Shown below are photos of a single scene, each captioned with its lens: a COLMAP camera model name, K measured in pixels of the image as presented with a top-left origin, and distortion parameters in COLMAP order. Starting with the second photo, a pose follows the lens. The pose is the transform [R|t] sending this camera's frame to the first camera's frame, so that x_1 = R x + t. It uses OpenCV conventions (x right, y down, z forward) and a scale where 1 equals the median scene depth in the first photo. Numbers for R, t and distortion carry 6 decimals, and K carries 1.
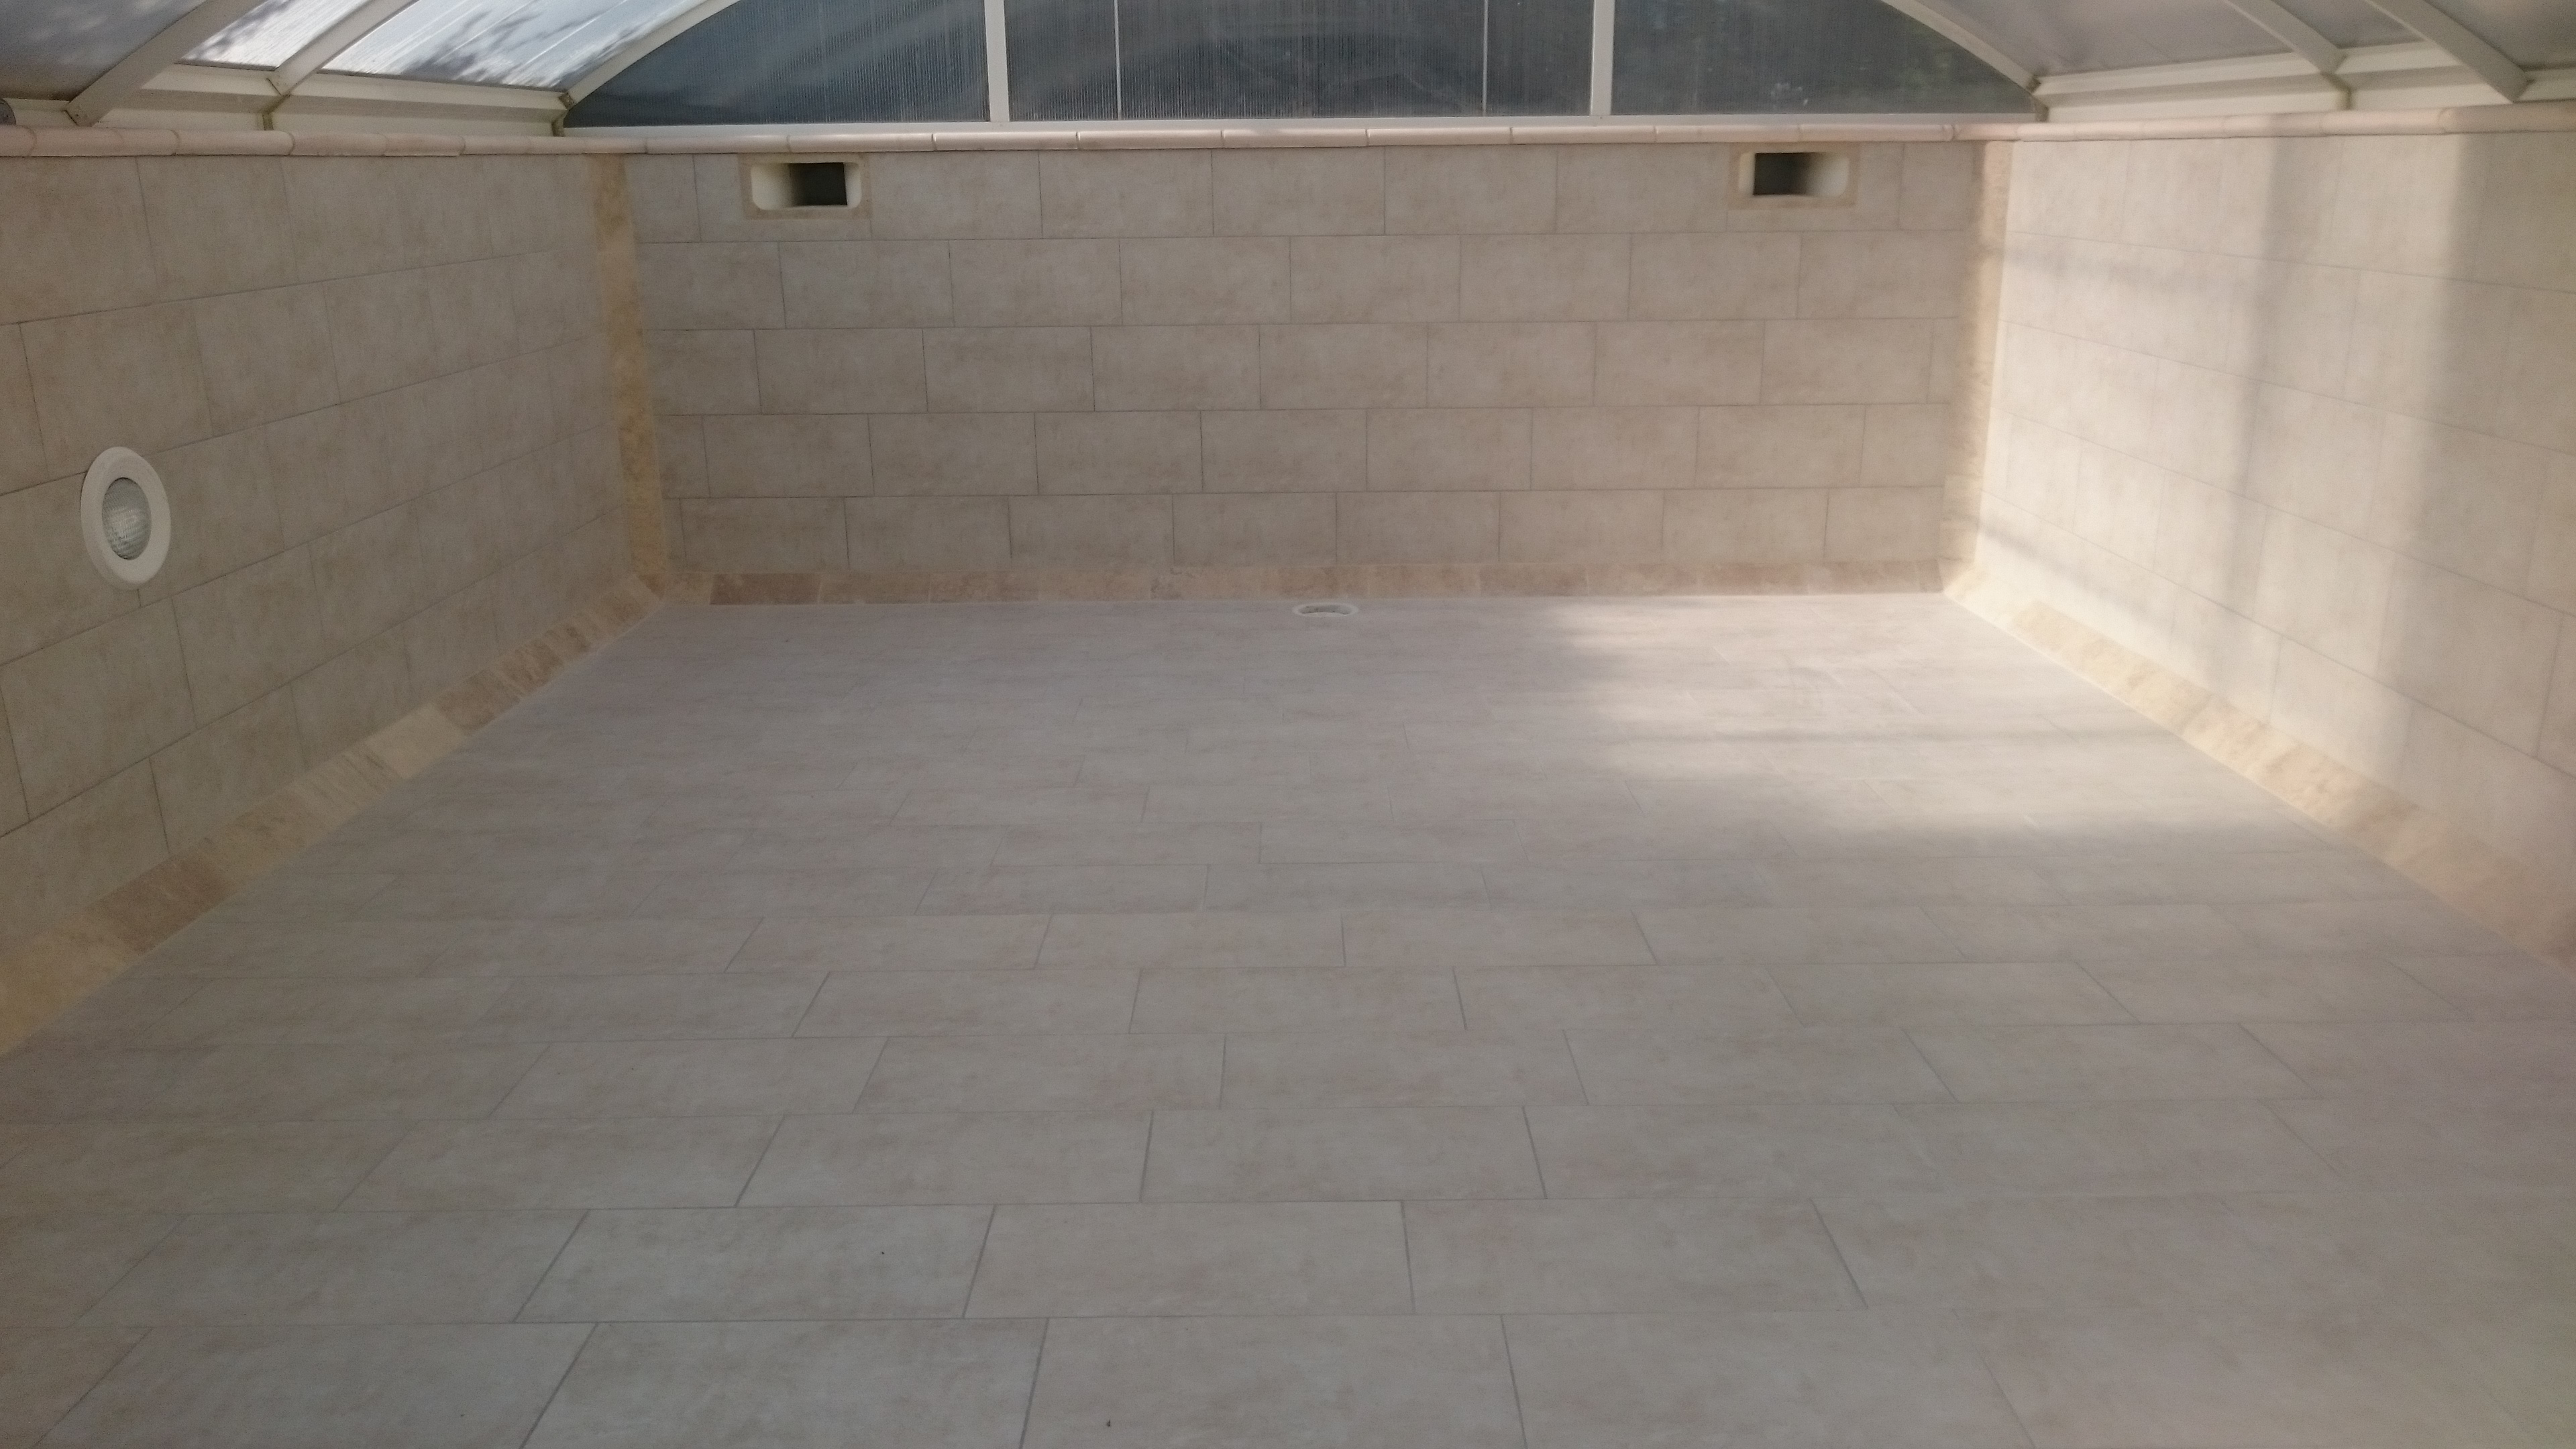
lens RADIAL K [[1921.6, 0, 1299.7], [0, 1921.6, 780.4], [0, 0, 1]] dist [0.003924, -0.031222]
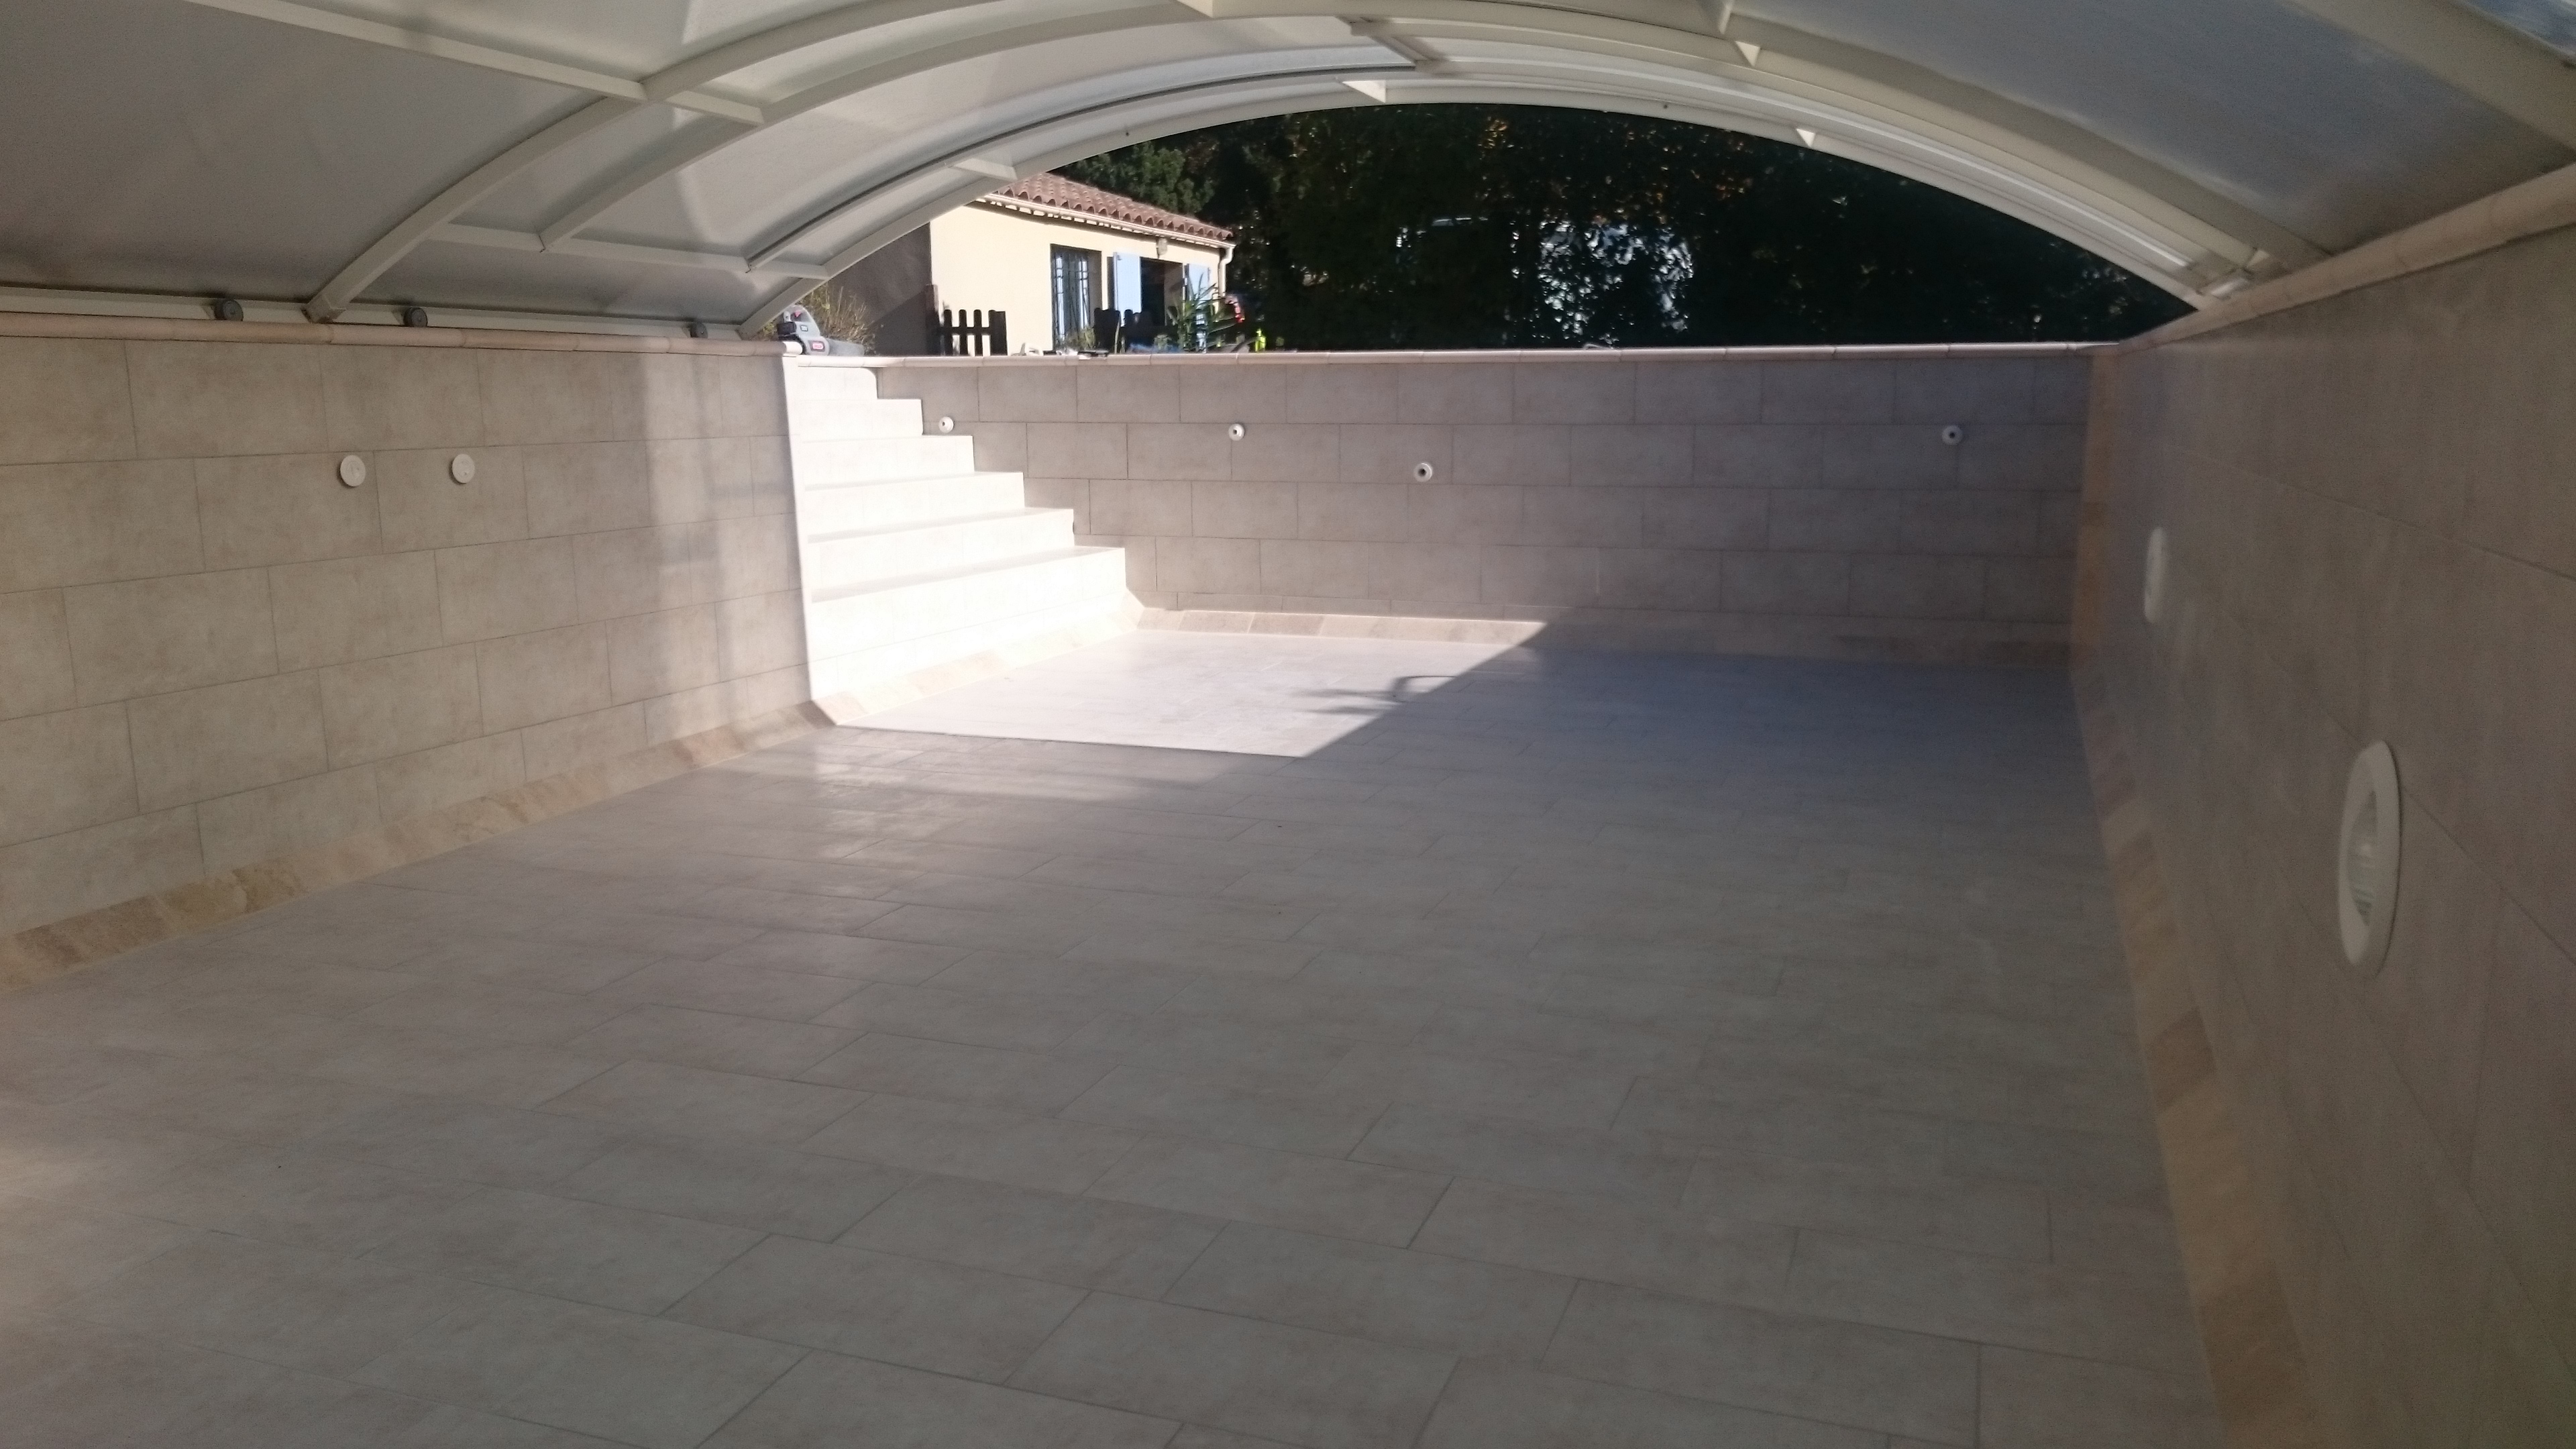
lens RADIAL K [[1921.6, 0, 1303.5], [0, 1921.6, 736.1], [0, 0, 1]] dist [0.003924, -0.031222]
pose [[-0.936804, -0.052281, 0.345928, -0.292790], [0.117057, 0.884944, 0.450745, -0.278533], [-0.329692, 0.462753, -0.822899, 0.913153]]
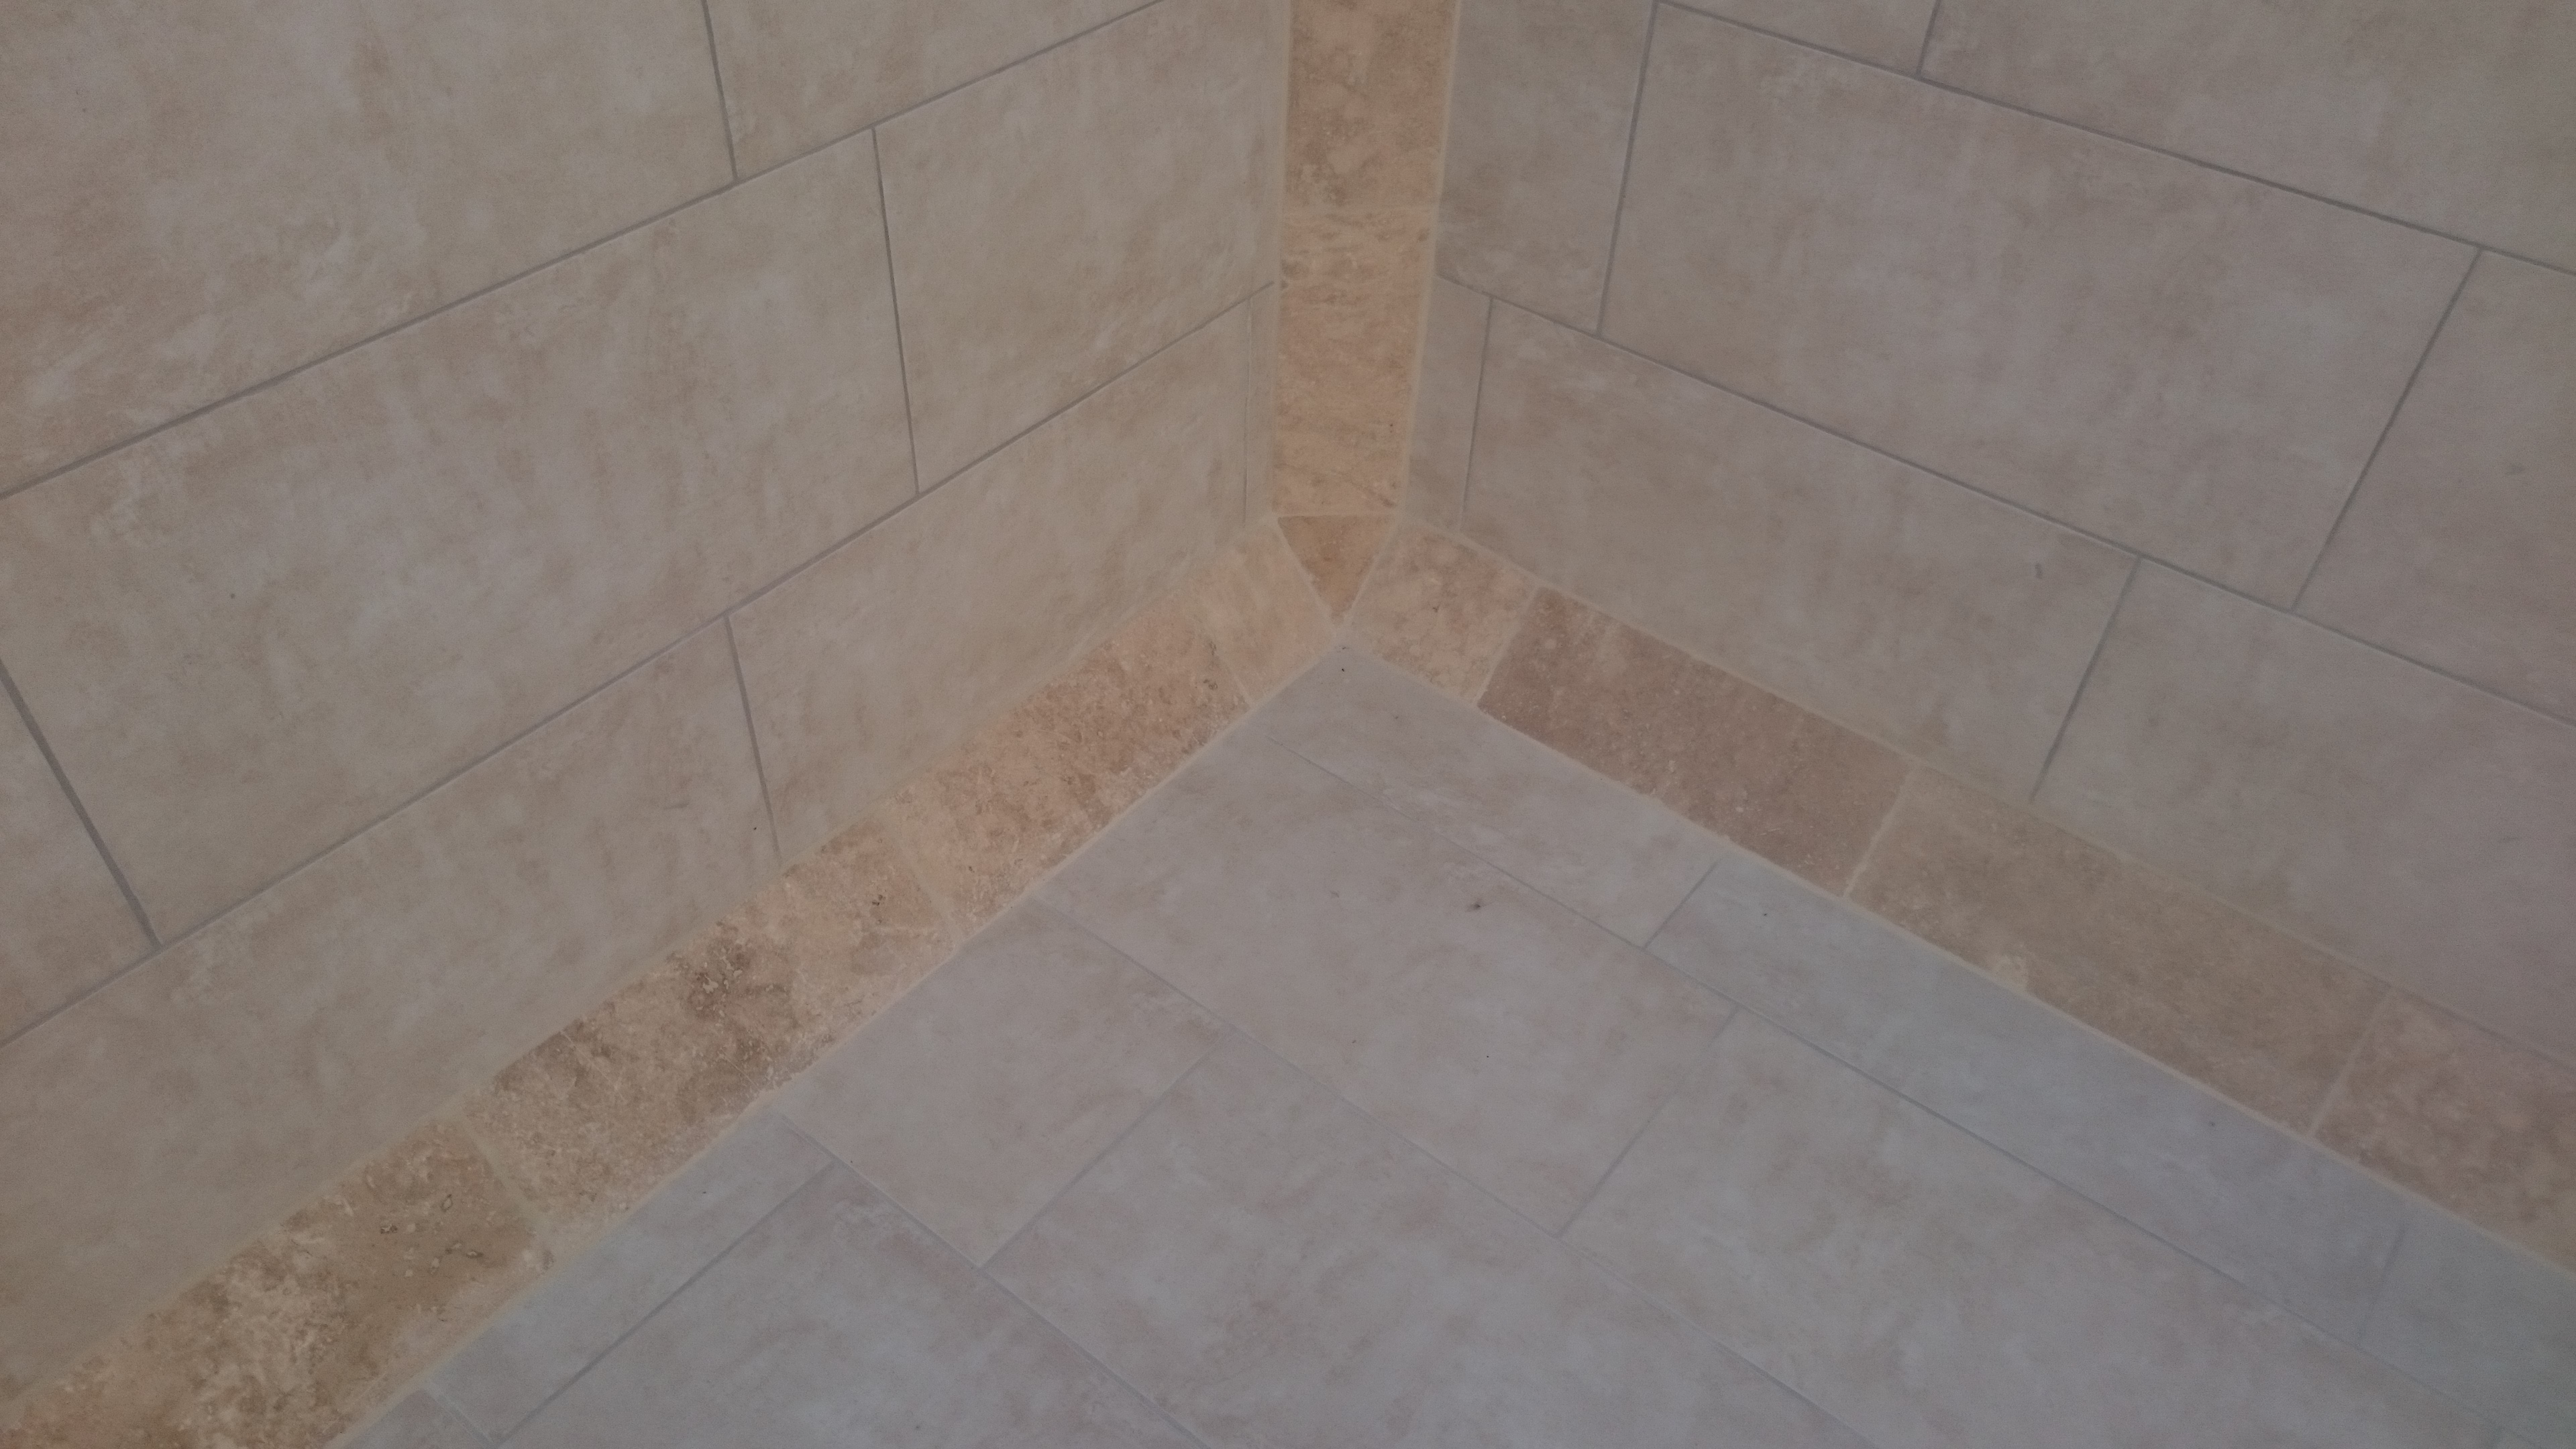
lens RADIAL K [[1892.3, 0, 1303.9], [0, 1892.3, 773.3], [0, 0, 1]] dist [0.016816, -0.001716]
pose [[0.800794, 0.444154, -0.401816, -0.224807], [-0.233331, 0.849221, 0.473687, -0.213628], [0.551621, -0.285569, 0.783686, 0.808167]]
